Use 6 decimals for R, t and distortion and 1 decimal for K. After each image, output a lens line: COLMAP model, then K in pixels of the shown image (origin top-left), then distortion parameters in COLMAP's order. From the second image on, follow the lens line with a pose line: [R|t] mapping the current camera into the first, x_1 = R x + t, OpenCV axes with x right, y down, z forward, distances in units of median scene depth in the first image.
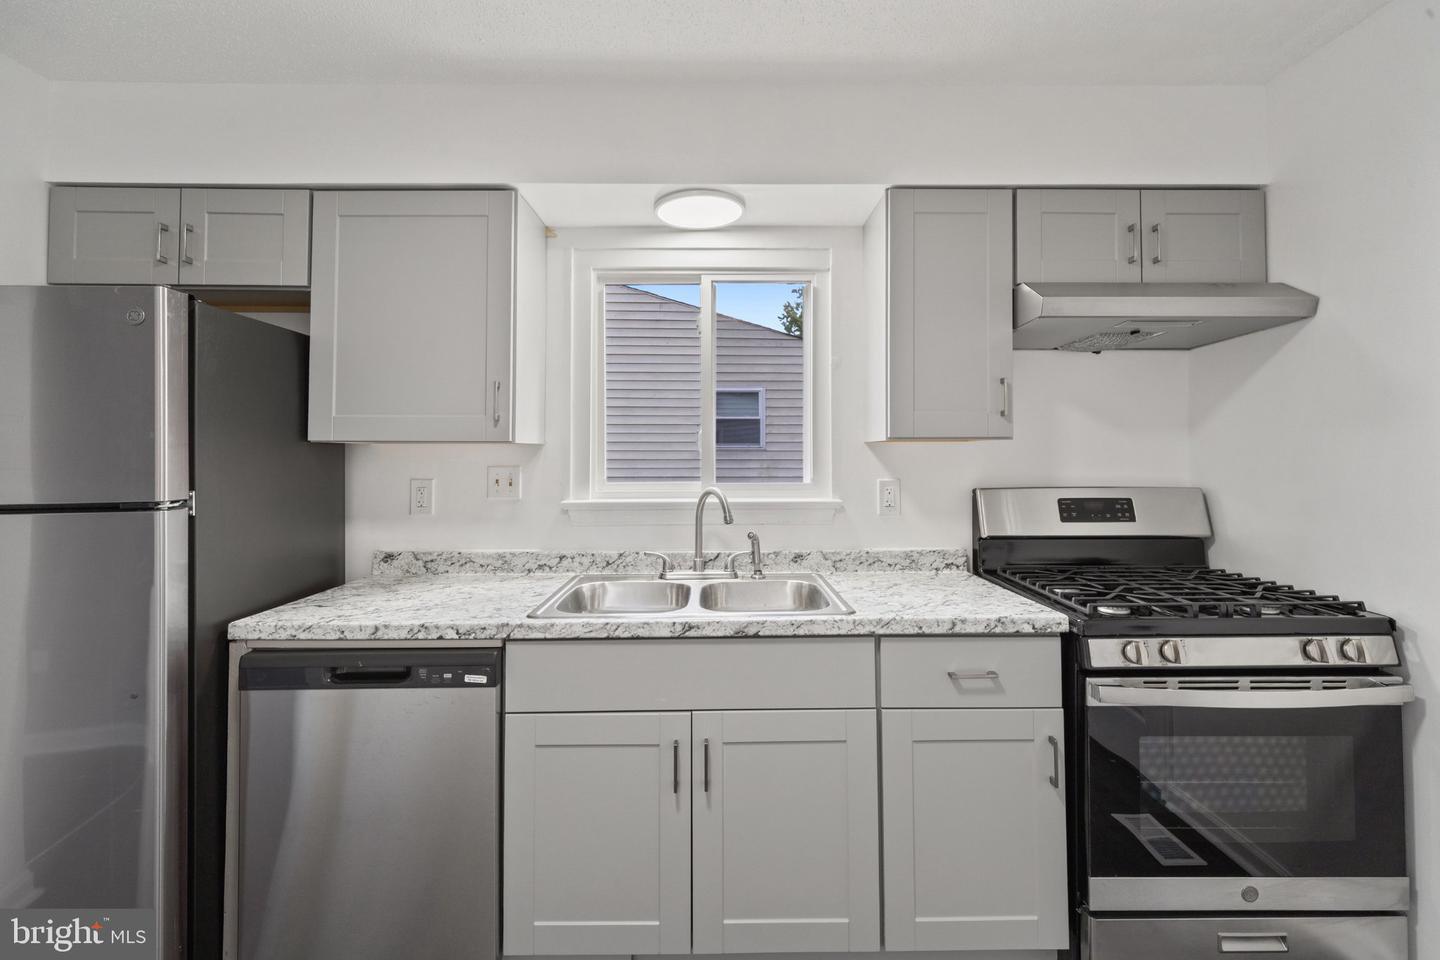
lens RADIAL K [[607.5, 0, 722.8], [0, 607.5, 445.6], [0, 0, 1]] dist [0.001436, -0.001671]
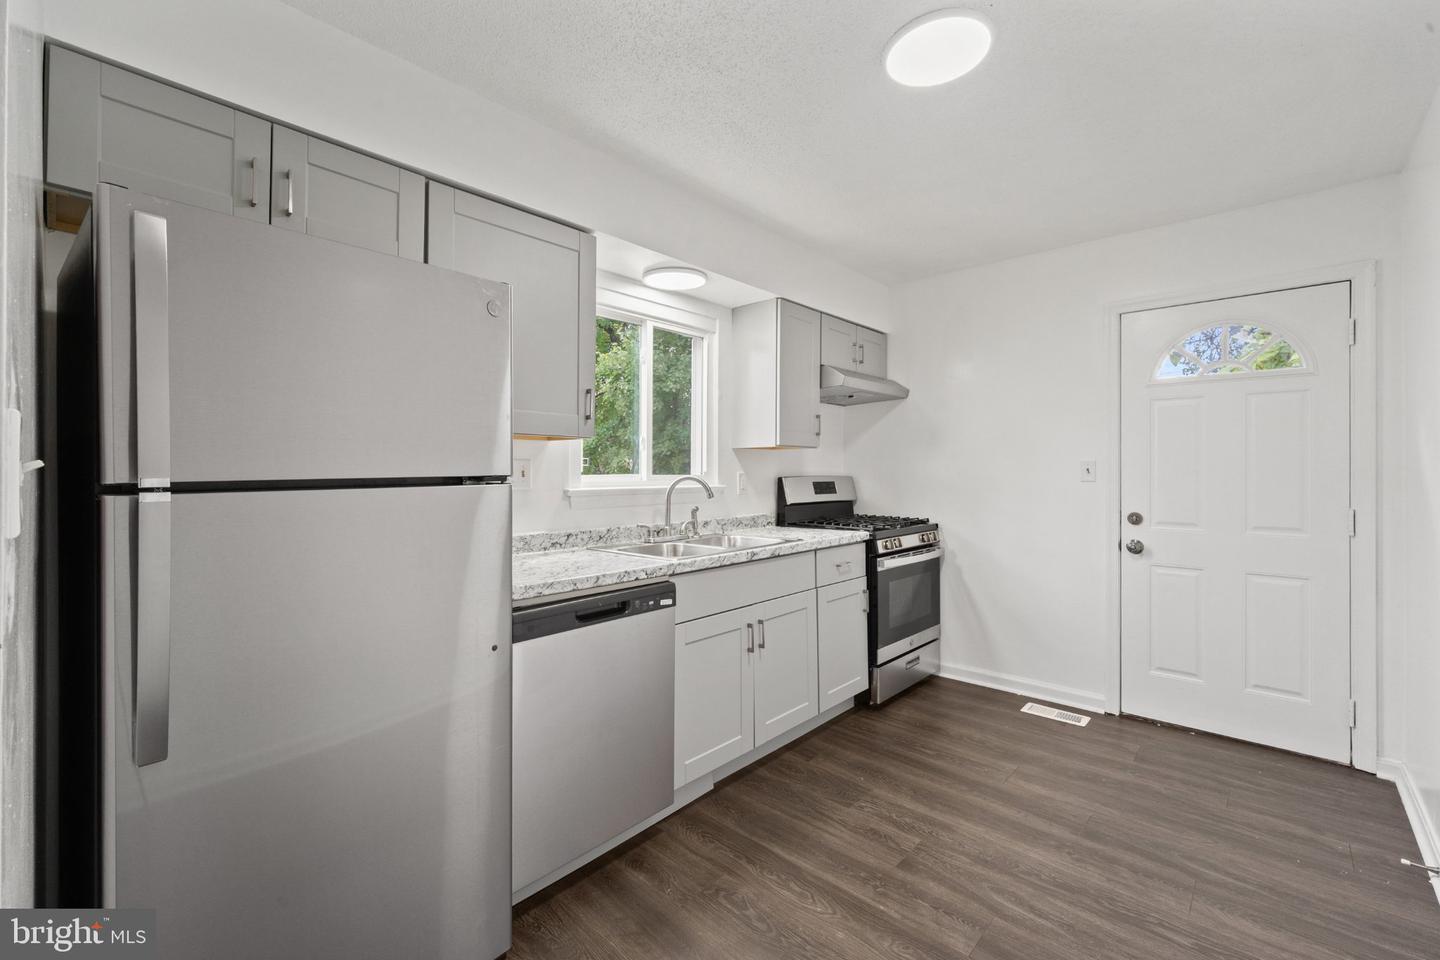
lens RADIAL K [[607.5, 0, 722.6], [0, 607.5, 475.1], [0, 0, 1]] dist [0.001436, -0.001671]
pose [[0.683268, -0.001177, 0.730167, -1.087744], [-0.011710, 0.999852, 0.012569, 0.052363], [-0.730074, -0.017138, 0.683153, -0.054293]]
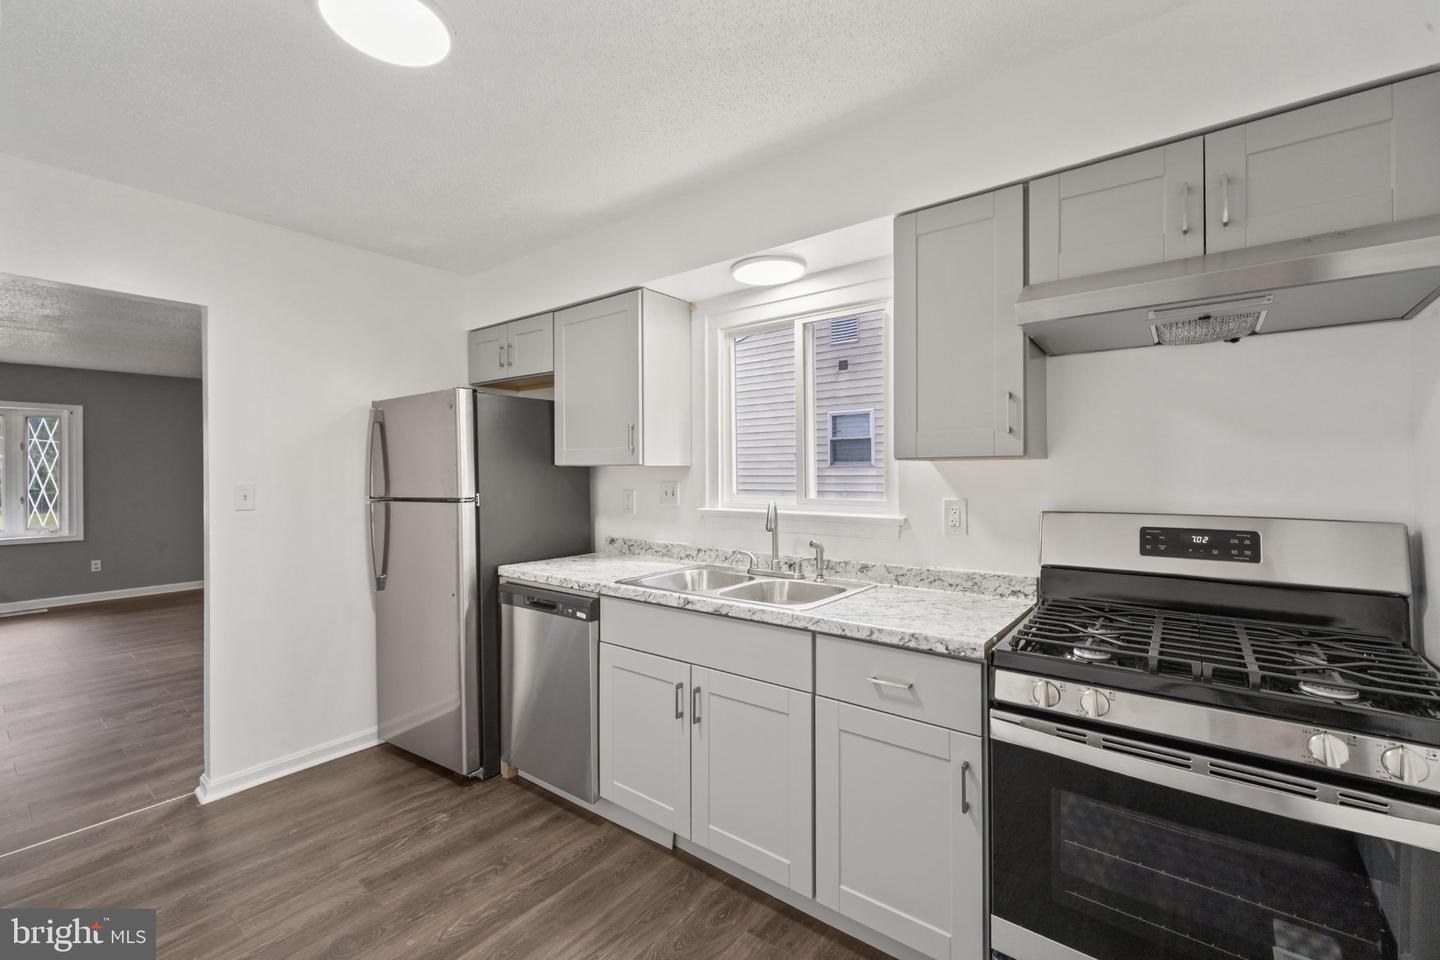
lens RADIAL K [[607.5, 0, 719.5], [0, 607.5, 471.6], [0, 0, 1]] dist [0.001436, -0.001671]
pose [[0.780428, -0.000538, -0.625245, 0.698092], [0.012862, 0.999802, 0.015194, -0.009616], [0.625113, -0.019900, 0.780280, -0.006935]]
